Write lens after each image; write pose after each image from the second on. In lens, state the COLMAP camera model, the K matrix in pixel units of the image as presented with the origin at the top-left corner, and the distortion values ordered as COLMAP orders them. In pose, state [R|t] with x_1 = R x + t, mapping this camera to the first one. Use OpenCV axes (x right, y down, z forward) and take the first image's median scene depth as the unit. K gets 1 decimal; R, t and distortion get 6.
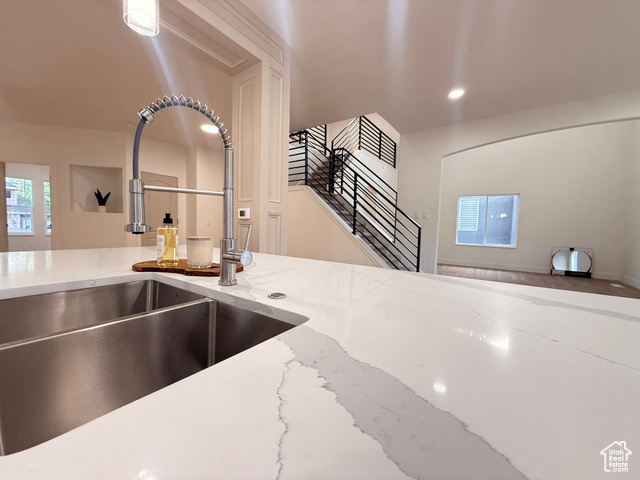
lens RADIAL K [[254.9, 0, 316.7], [0, 254.9, 241.7], [0, 0, 1]] dist [0.002544, -0.001578]
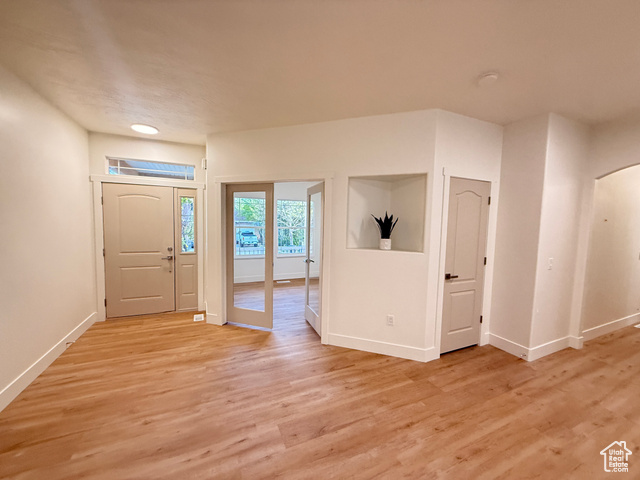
lens RADIAL K [[254.9, 0, 321.4], [0, 254.9, 243.4], [0, 0, 1]] dist [0.002544, -0.001578]
pose [[0.853928, 0.021435, -0.519950, -0.653917], [-0.028267, 0.999587, -0.005216, -0.121599], [0.519623, 0.019151, 0.854181, 0.397955]]
